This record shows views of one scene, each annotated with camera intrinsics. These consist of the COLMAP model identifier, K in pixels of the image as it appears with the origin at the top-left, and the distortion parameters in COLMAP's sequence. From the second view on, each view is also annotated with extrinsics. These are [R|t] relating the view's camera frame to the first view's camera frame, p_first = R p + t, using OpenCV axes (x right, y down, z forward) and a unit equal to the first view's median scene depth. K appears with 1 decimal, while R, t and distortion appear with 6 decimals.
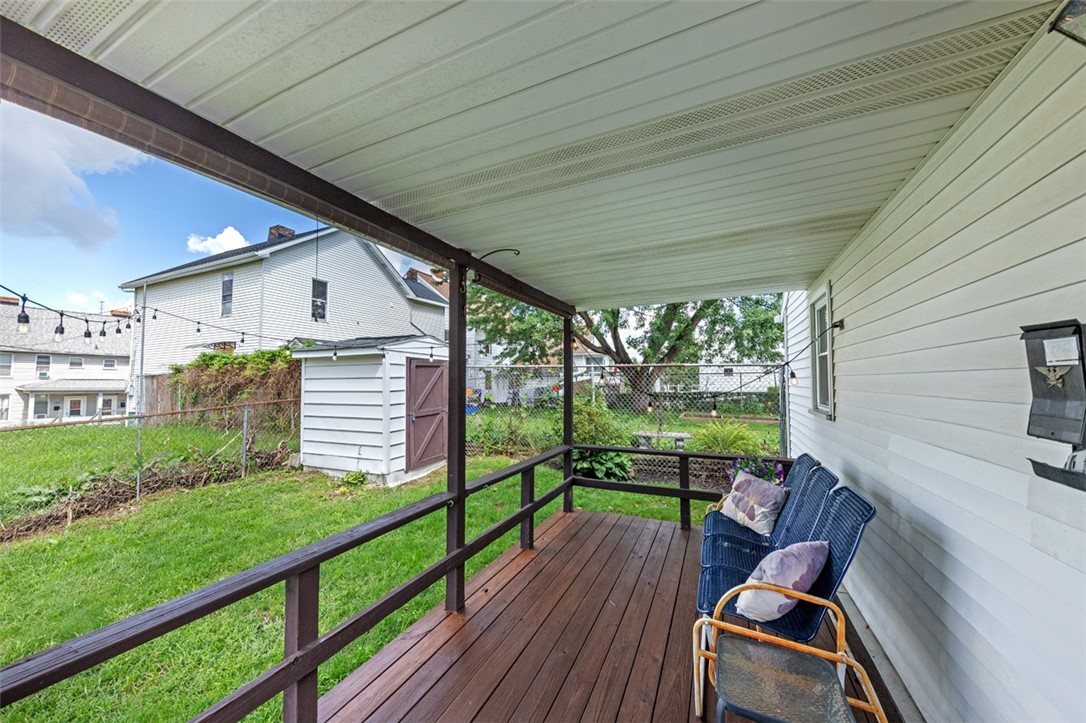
lens RADIAL K [[372.3, 0, 546.9], [0, 372.3, 366.3], [0, 0, 1]] dist [0.001975, 0.000068]
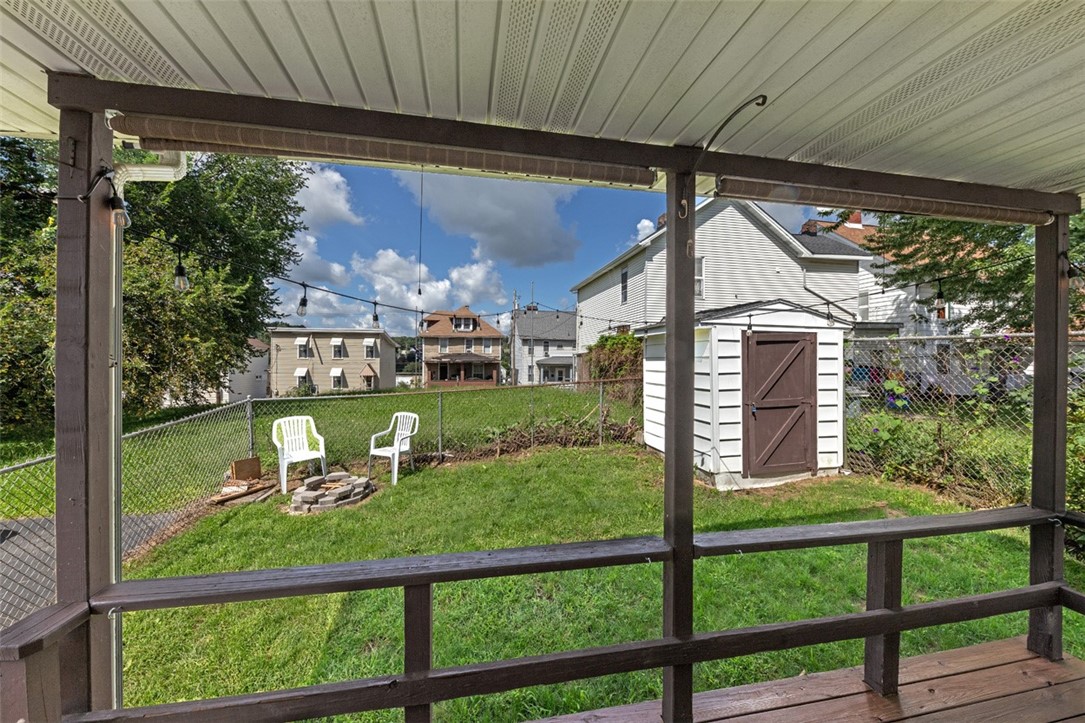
lens RADIAL K [[400.6, 0, 541.7], [0, 400.6, 358.7], [0, 0, 1]] dist [-0.005146, -0.000671]
pose [[0.580405, 0.005972, -0.814306, 0.062891], [0.025720, 0.999340, 0.025661, 0.002041], [0.813921, -0.035838, 0.579869, 0.166340]]
